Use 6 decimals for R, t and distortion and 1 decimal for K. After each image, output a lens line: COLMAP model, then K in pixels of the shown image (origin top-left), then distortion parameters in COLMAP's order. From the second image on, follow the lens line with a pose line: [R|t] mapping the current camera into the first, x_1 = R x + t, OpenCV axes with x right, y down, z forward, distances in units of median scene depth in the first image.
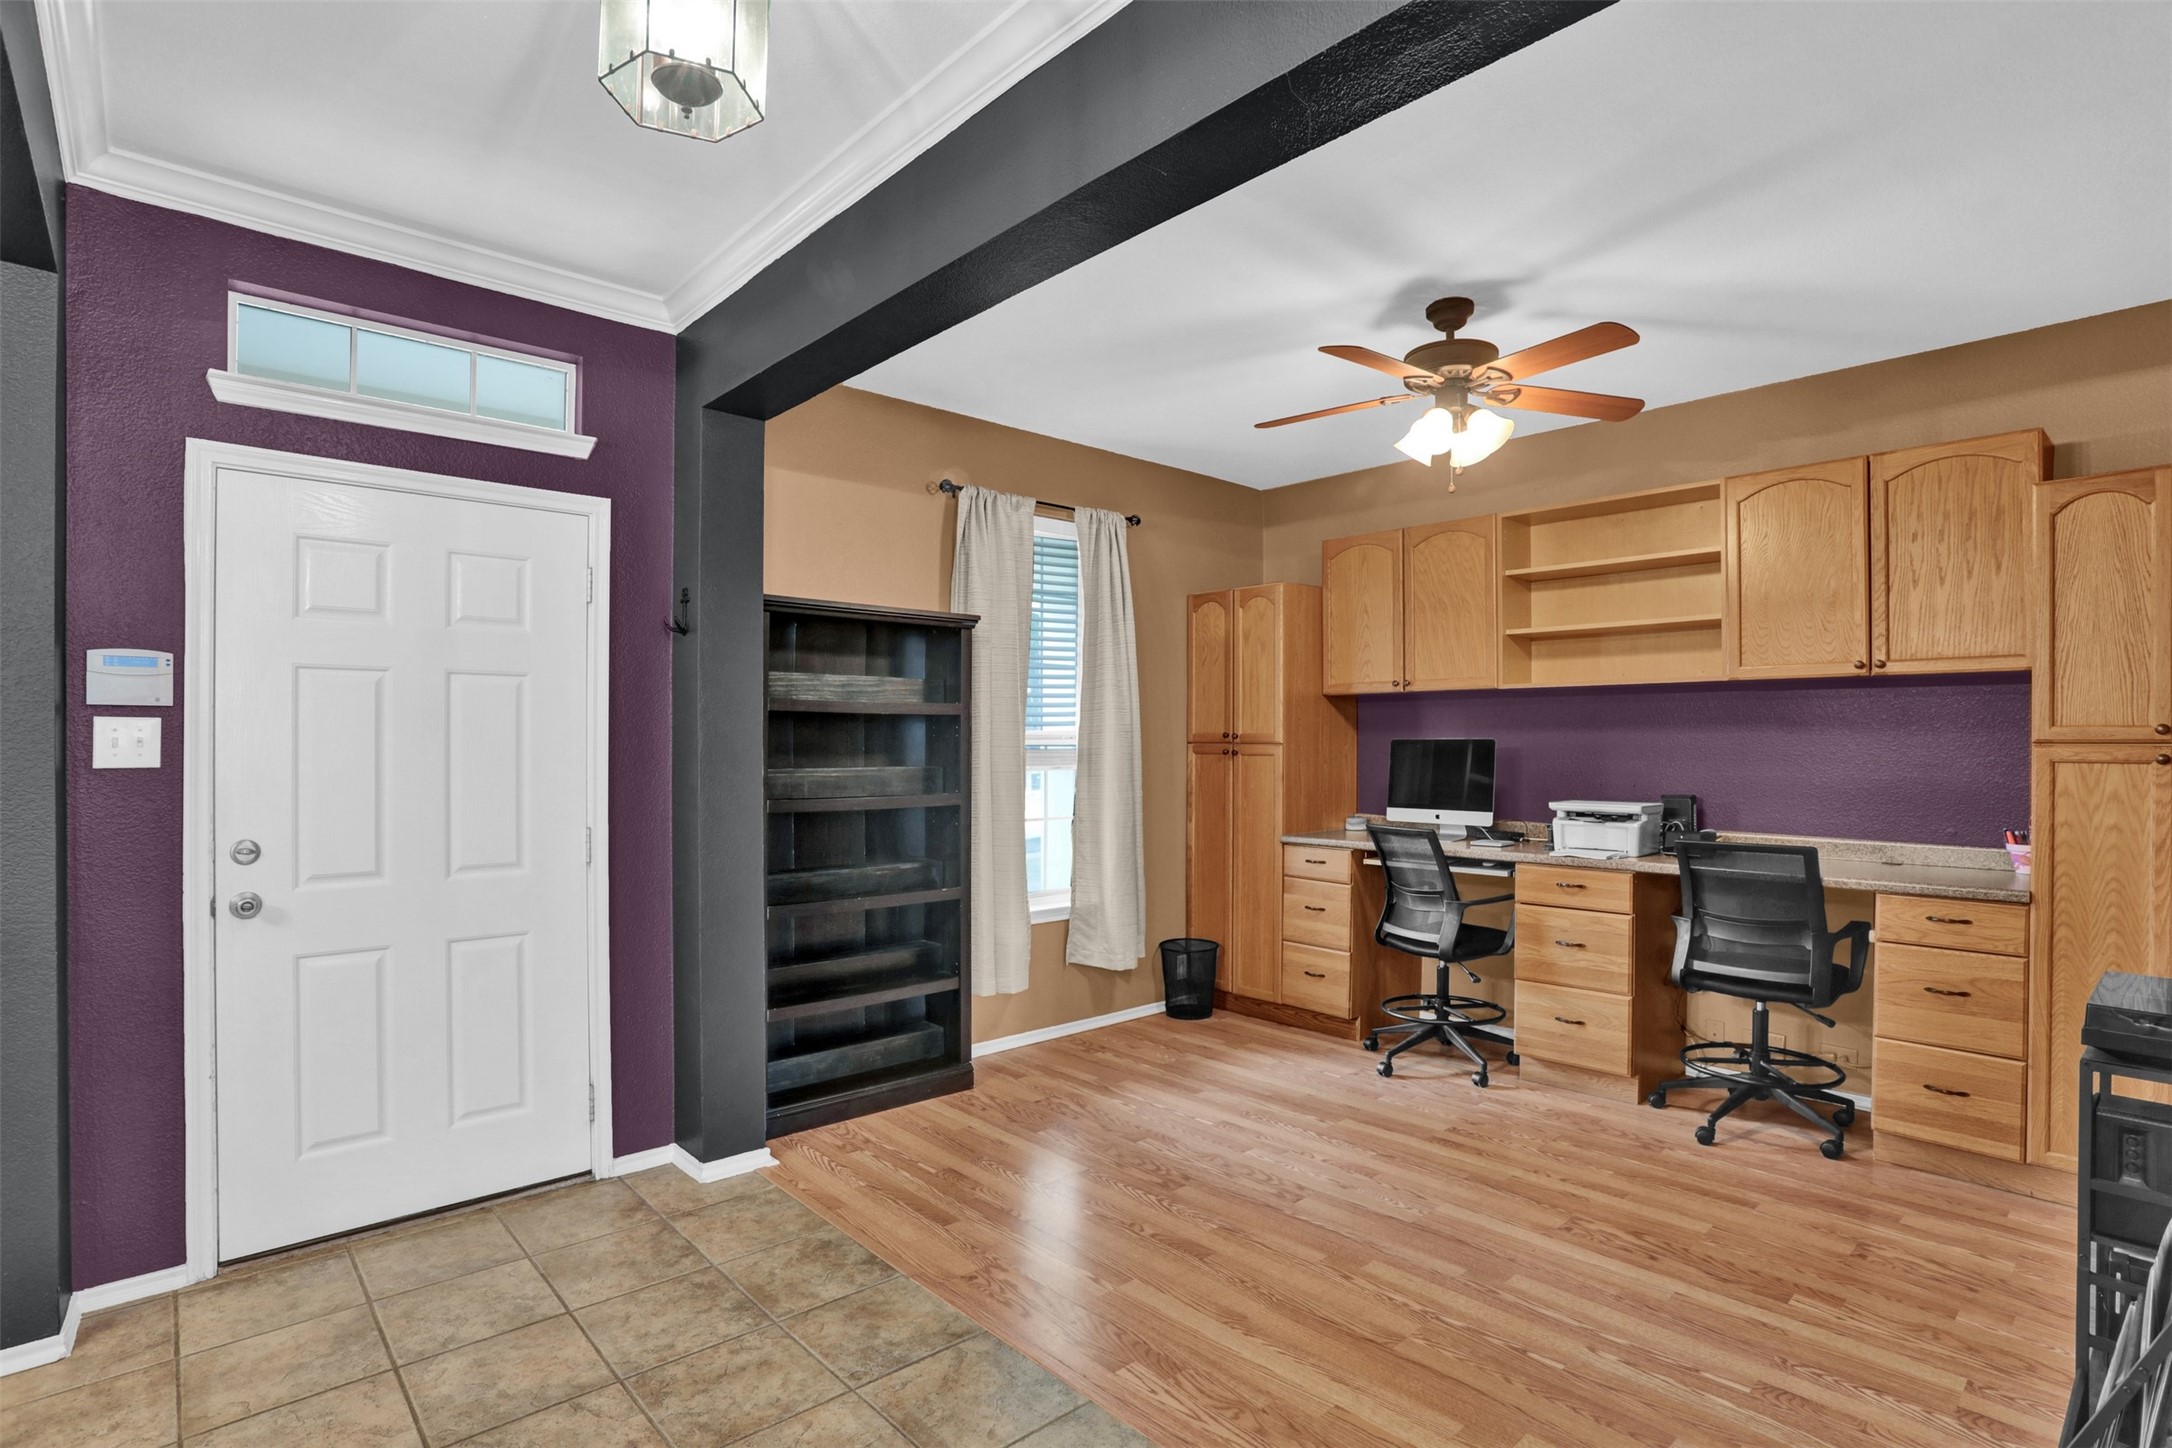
lens RADIAL K [[1088.2, 0, 1086.0], [0, 1088.2, 724.0], [0, 0, 1]] dist [-0.078662, 0.035083]
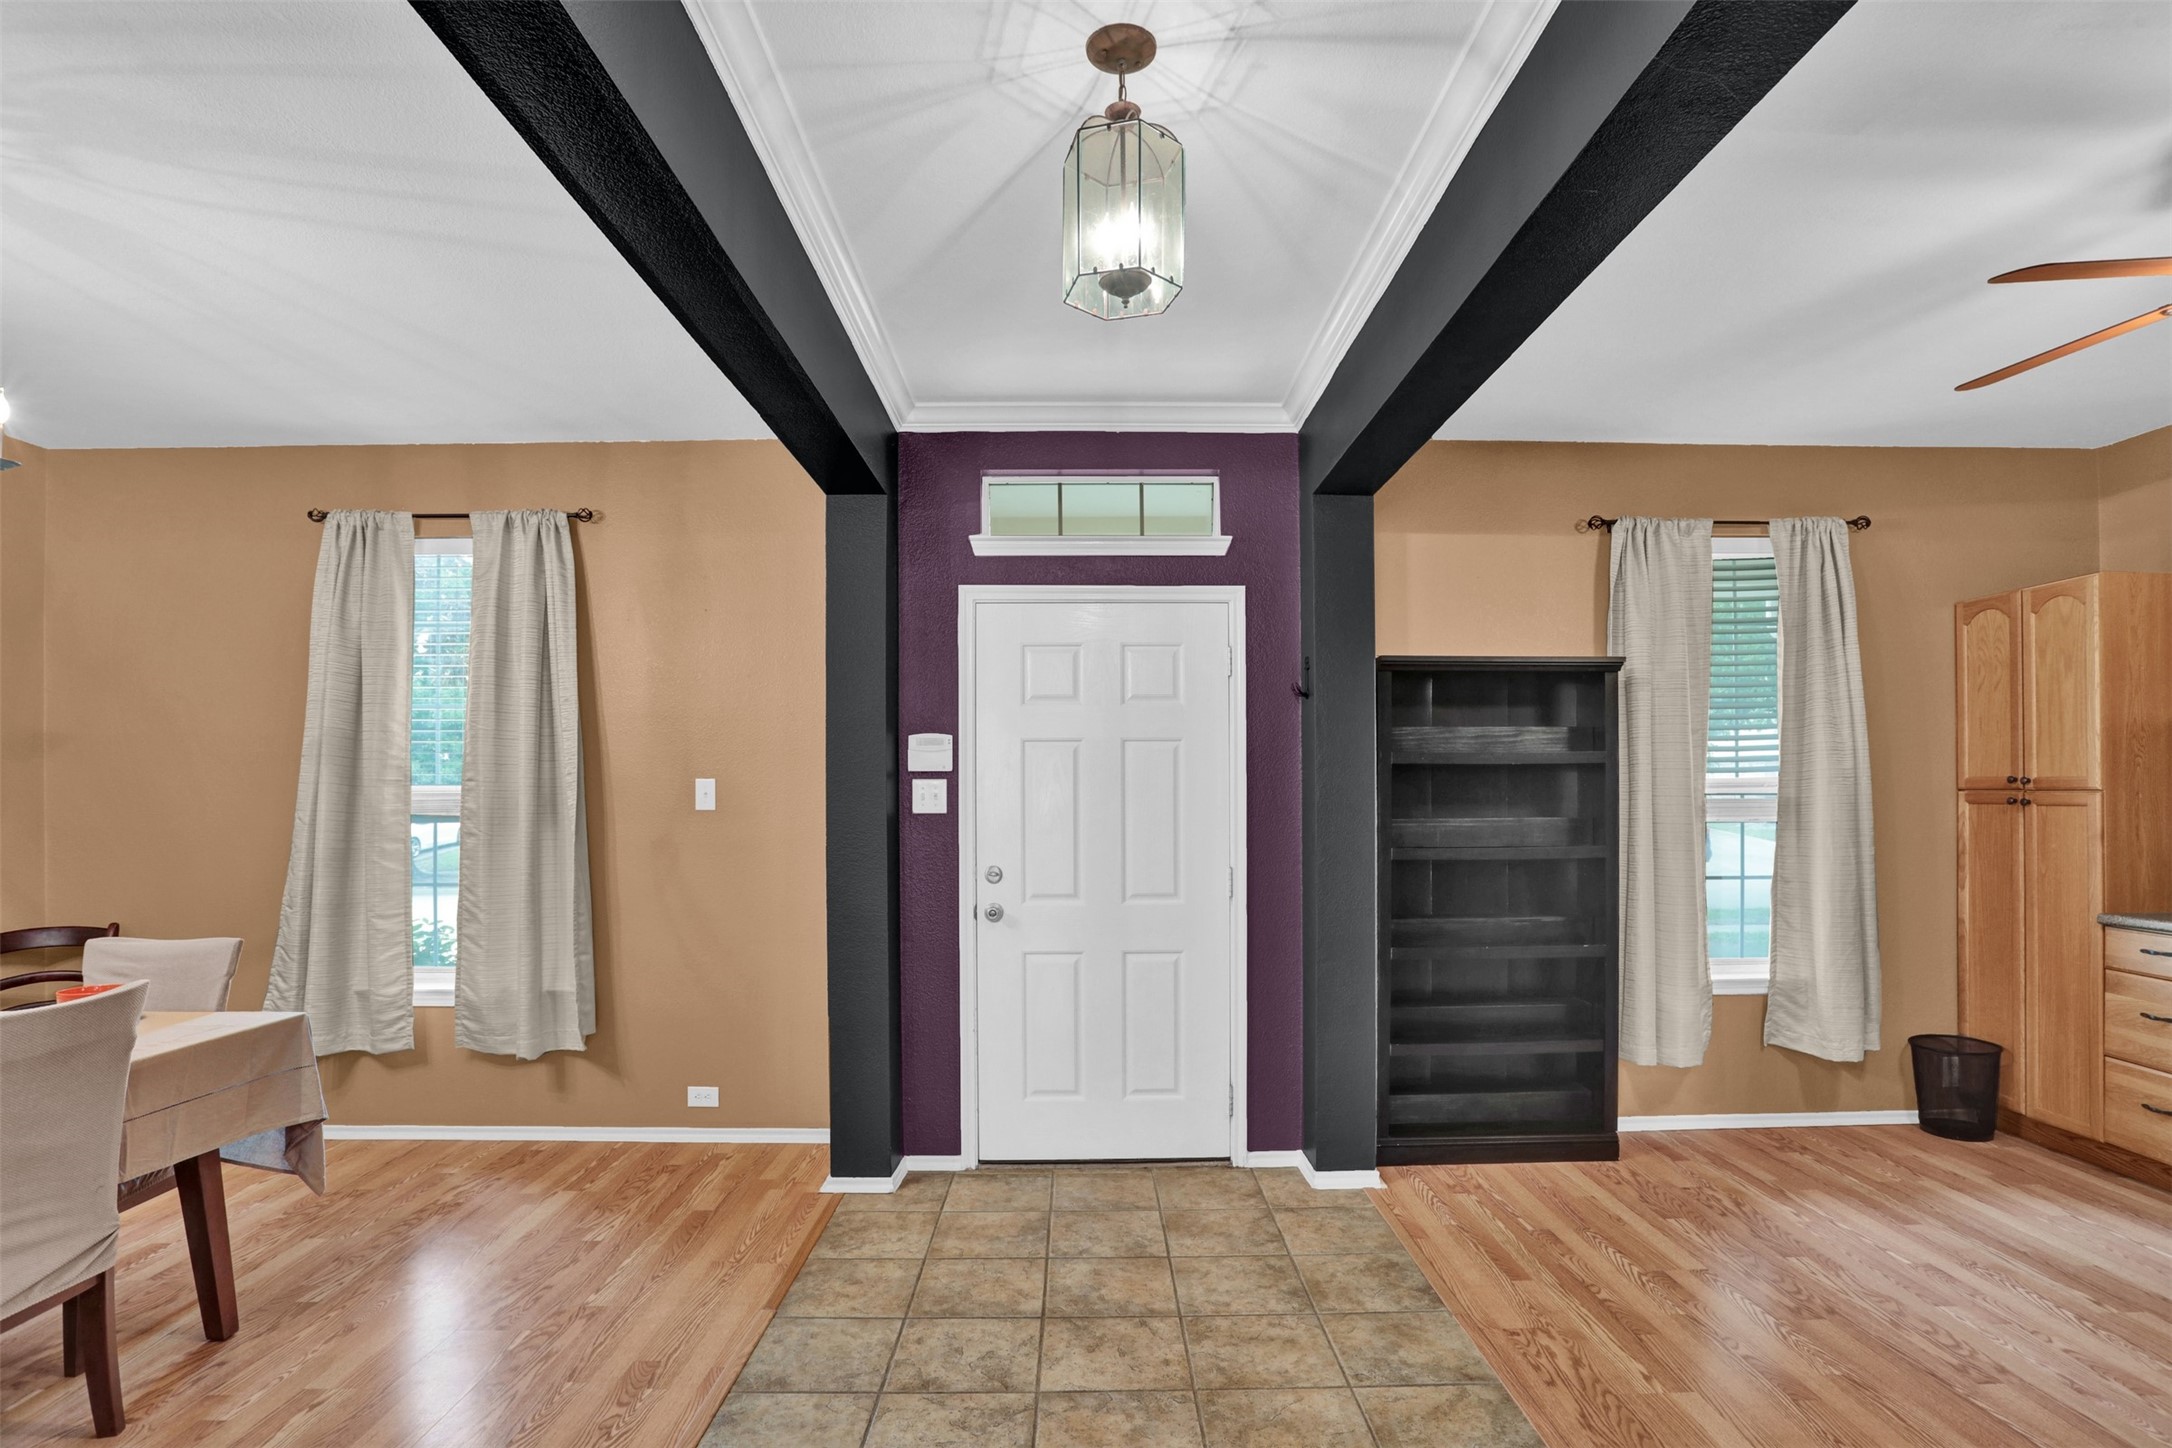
lens RADIAL K [[1104.4, 0, 1087.3], [0, 1104.4, 762.9], [0, 0, 1]] dist [-0.093250, 0.043442]
pose [[0.732966, -0.022497, -0.679893, 0.229560], [0.016624, 0.999747, -0.015159, -0.001913], [0.680062, -0.000192, 0.733155, 0.002312]]
